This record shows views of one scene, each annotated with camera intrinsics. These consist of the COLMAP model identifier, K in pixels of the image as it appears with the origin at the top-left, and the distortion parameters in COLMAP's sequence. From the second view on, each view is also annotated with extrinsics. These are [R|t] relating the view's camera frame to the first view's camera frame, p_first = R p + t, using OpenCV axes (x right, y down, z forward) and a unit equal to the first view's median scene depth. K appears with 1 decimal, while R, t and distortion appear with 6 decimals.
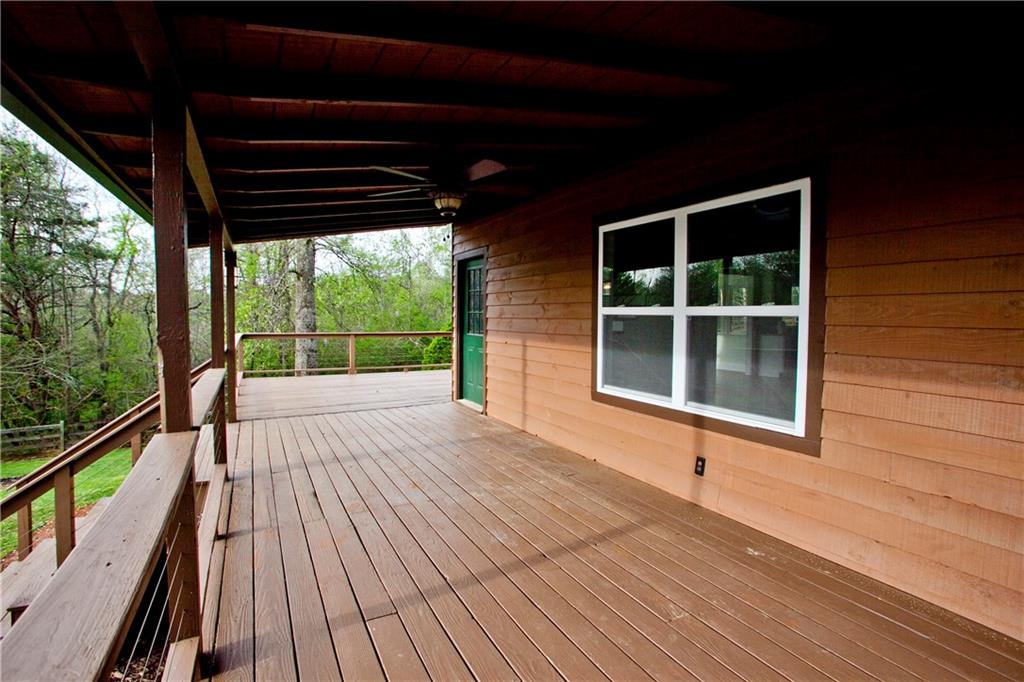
lens RADIAL K [[502.9, 0, 512.0], [0, 502.9, 341.0], [0, 0, 1]] dist [-0.078583, 0.045490]
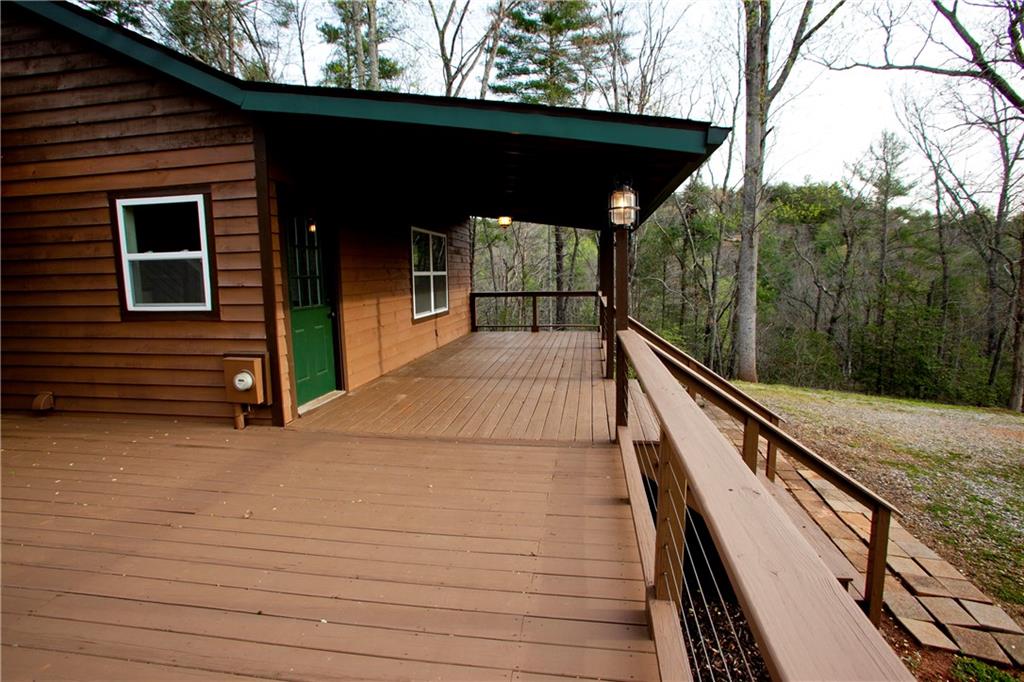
lens RADIAL K [[502.9, 0, 512.0], [0, 502.9, 341.0], [0, 0, 1]] dist [-0.078583, 0.045490]
pose [[-0.802851, -0.065156, 0.592608, -1.191980], [0.054041, 0.981964, 0.181179, -0.129583], [-0.593725, 0.177485, -0.784850, 2.251576]]
